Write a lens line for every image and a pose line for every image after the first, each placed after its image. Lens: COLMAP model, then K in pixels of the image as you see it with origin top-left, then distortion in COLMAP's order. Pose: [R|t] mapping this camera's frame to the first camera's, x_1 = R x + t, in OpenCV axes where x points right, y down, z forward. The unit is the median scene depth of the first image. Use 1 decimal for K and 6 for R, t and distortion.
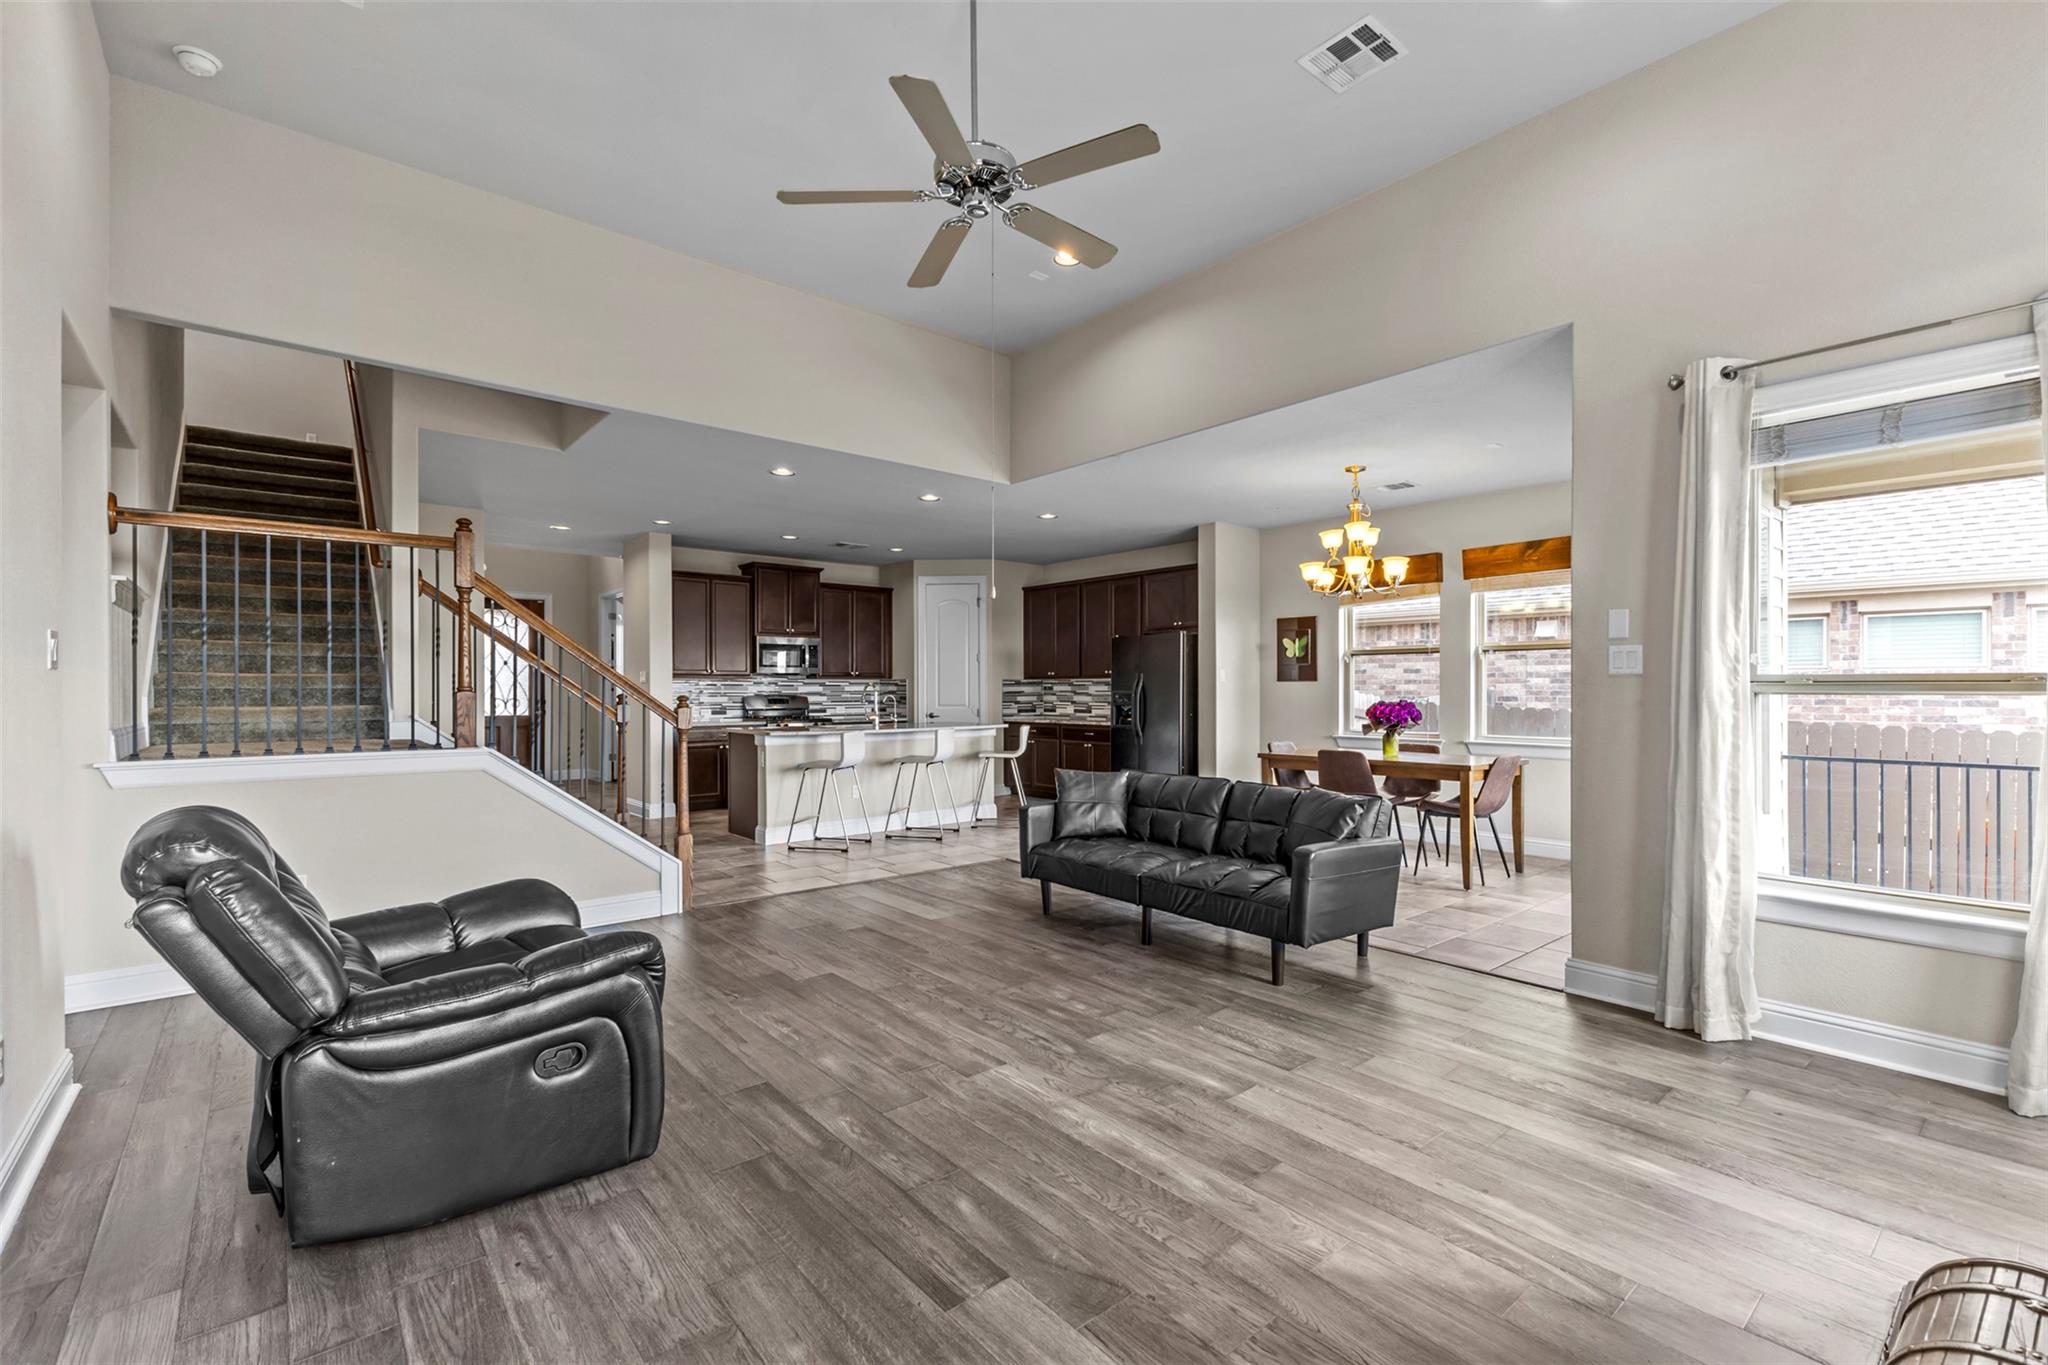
lens RADIAL K [[869.9, 0, 1030.2], [0, 869.9, 691.4], [0, 0, 1]] dist [0.001223, 0.000065]
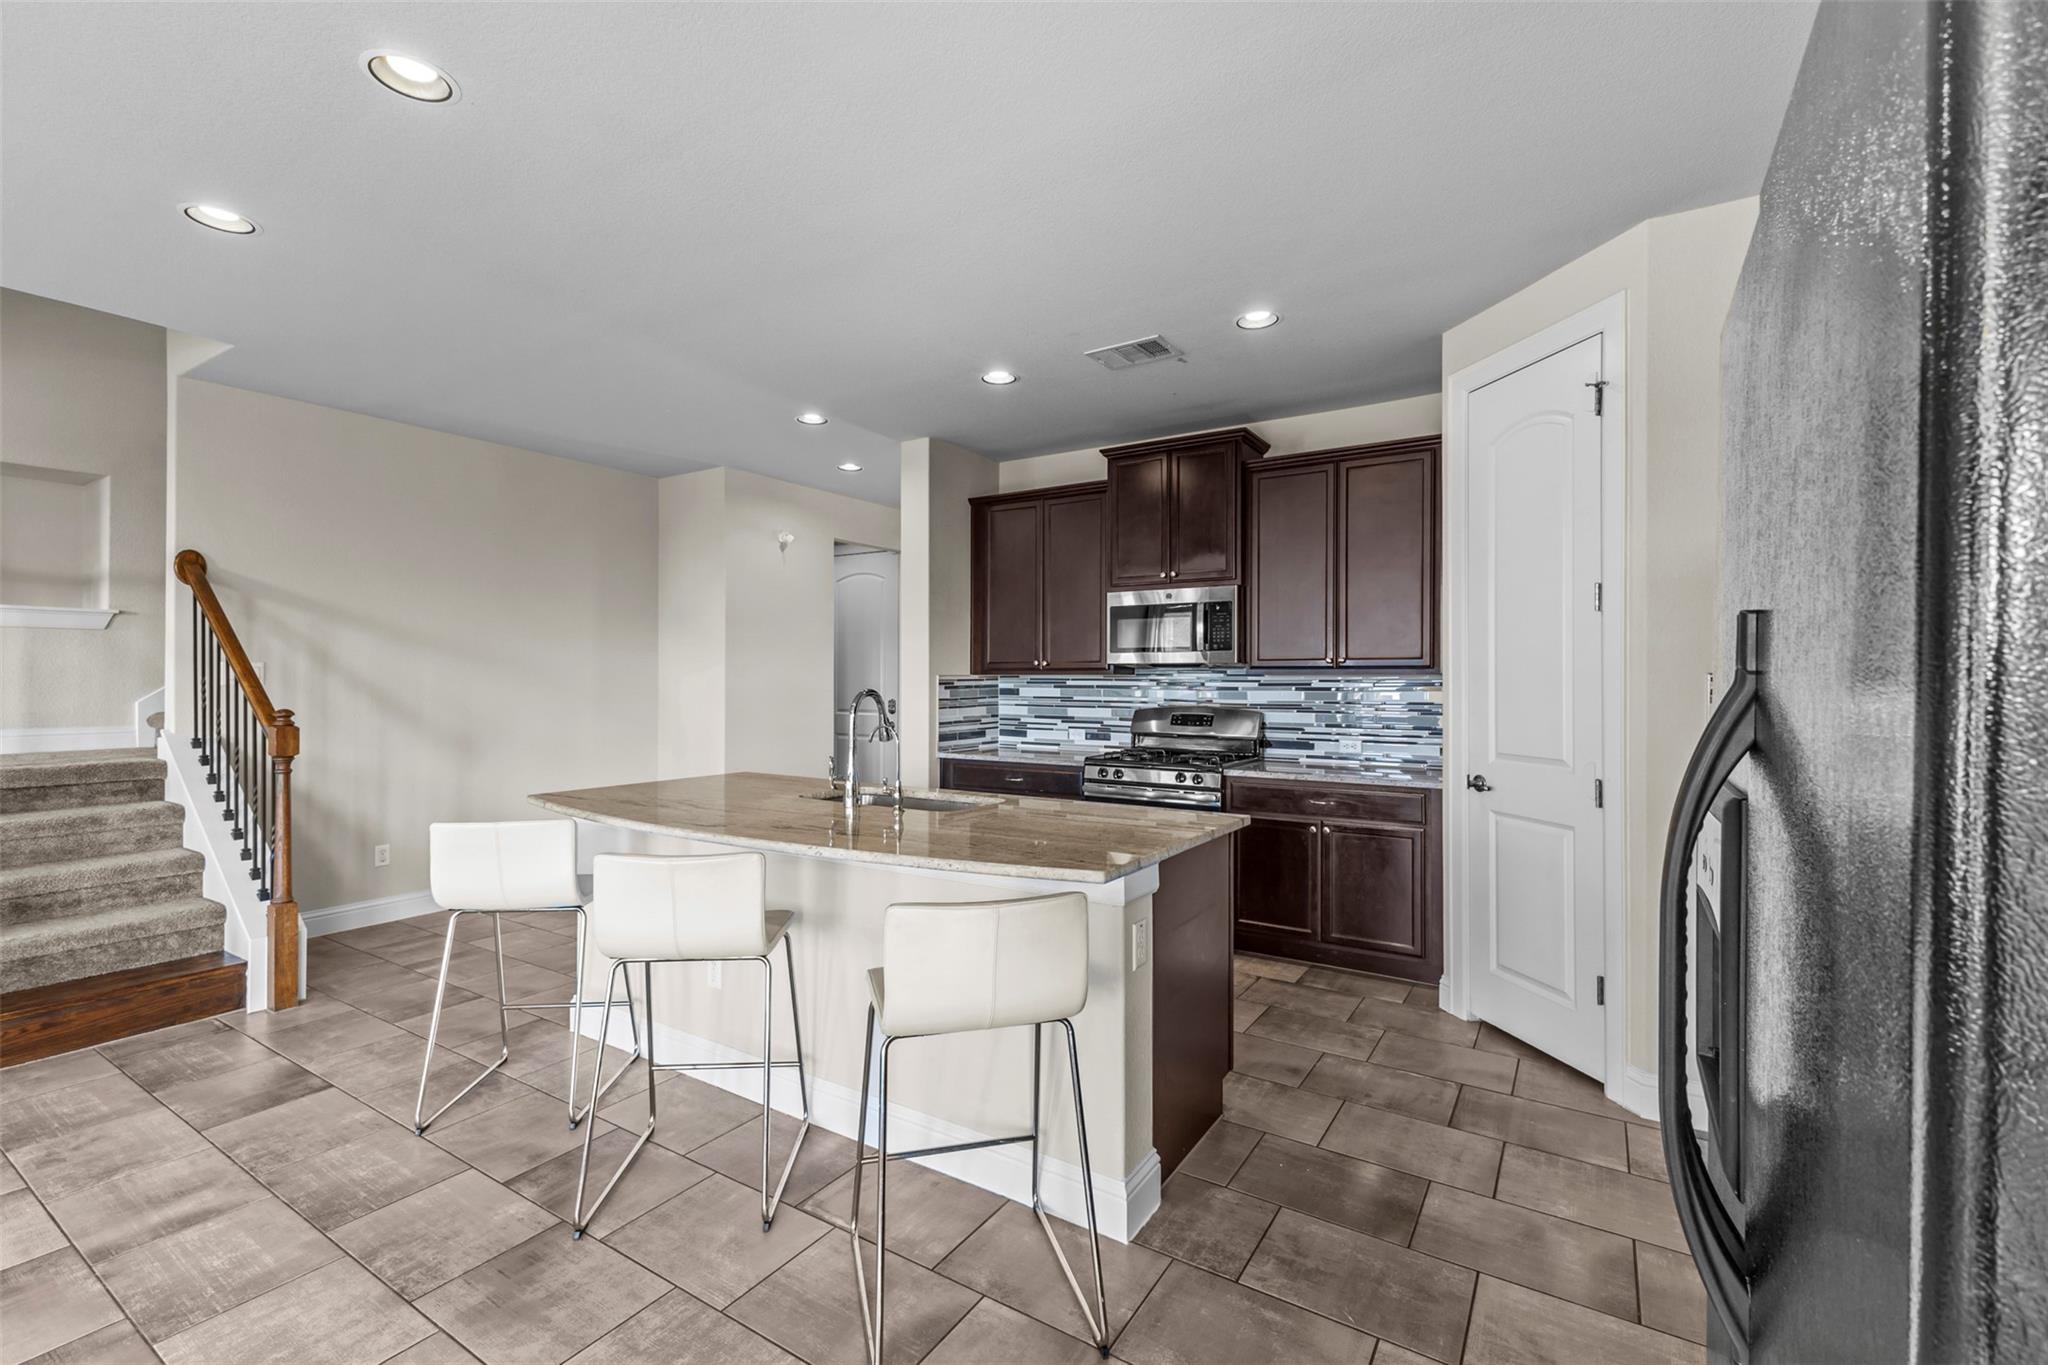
lens RADIAL K [[885.4, 0, 1027.7], [0, 885.4, 677.3], [0, 0, 1]] dist [0.009678, 0.000324]
pose [[0.292627, -0.000181, -0.956227, 0.159543], [-0.001488, 0.999999, -0.000645, -0.012379], [0.956226, 0.001611, 0.292626, 0.741699]]
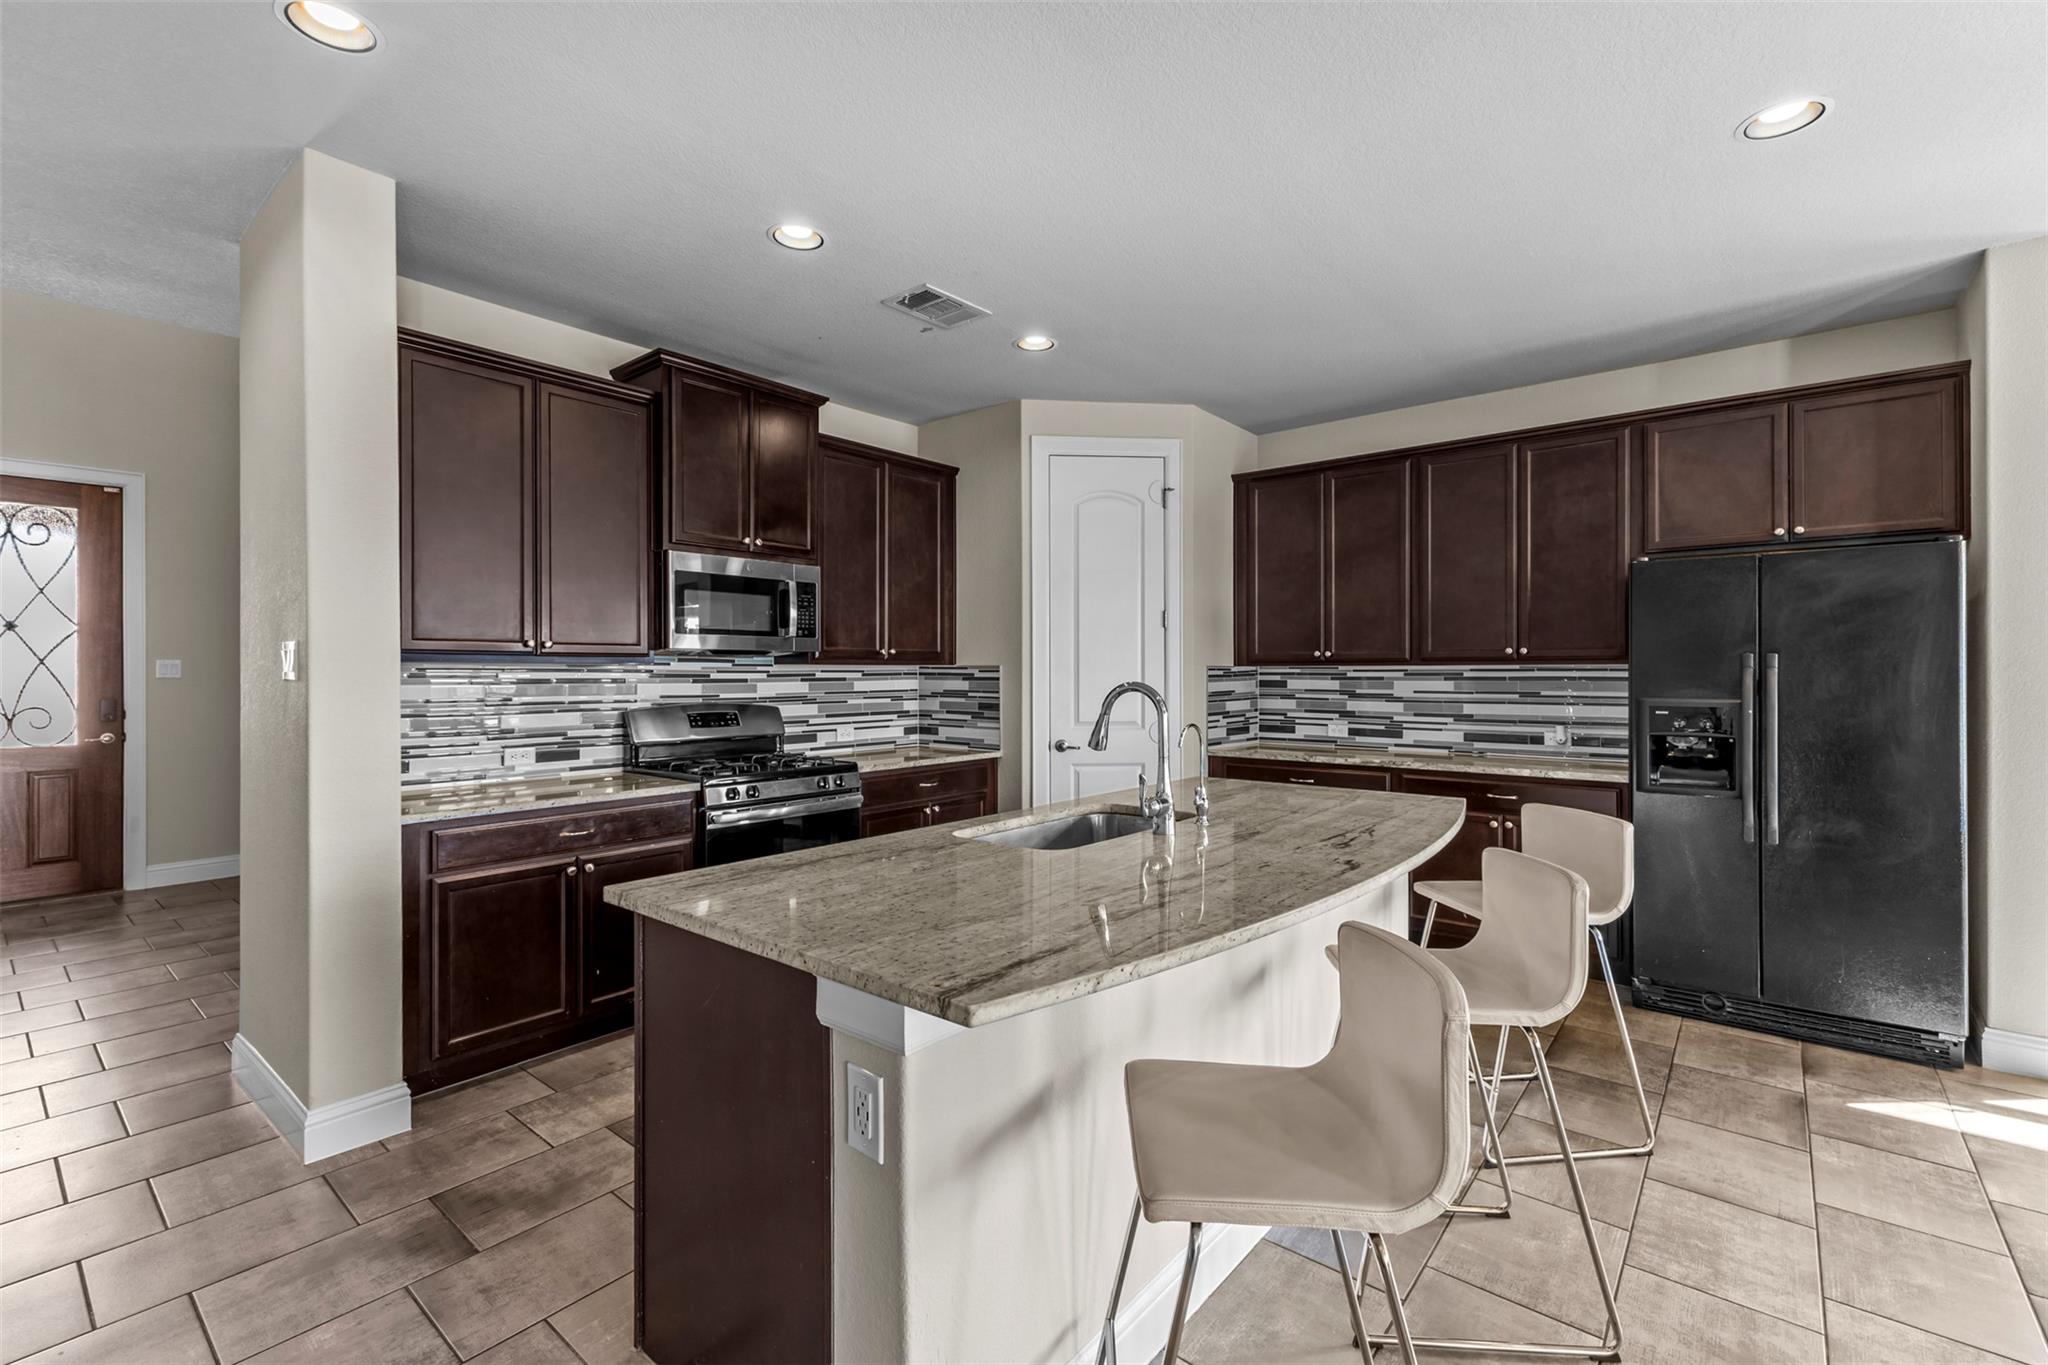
lens RADIAL K [[882.5, 0, 1023.9], [0, 882.5, 674.3], [0, 0, 1]] dist [-0.000530, -0.000934]
pose [[0.985152, 0.000227, 0.171684, -0.211997], [-0.000946, 0.999991, 0.004103, -0.011445], [-0.171682, -0.004204, 0.985143, 0.556811]]
